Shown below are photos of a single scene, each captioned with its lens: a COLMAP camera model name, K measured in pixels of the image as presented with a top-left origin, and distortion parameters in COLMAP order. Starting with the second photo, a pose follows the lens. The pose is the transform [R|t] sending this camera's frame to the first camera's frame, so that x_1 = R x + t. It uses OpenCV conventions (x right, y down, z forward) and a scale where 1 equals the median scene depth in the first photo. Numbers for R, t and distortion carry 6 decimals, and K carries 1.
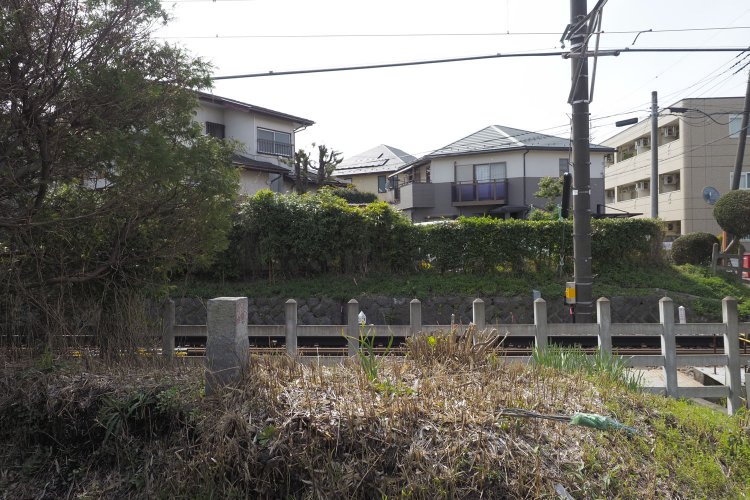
lens RADIAL K [[529.4, 0, 375.0], [0, 529.4, 250.0], [0, 0, 1]] dist [-0.009127, 0.001160]
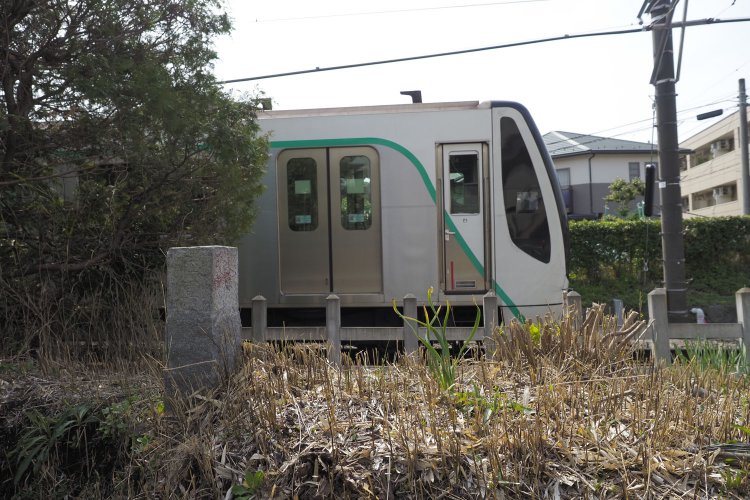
lens RADIAL K [[529.4, 0, 375.0], [0, 529.4, 250.0], [0, 0, 1]] dist [-0.009127, 0.001160]
pose [[0.994634, -0.017909, -0.101895, -0.022217], [0.013885, 0.999101, -0.040063, 0.118577], [0.102521, 0.038433, 0.993988, 0.413985]]
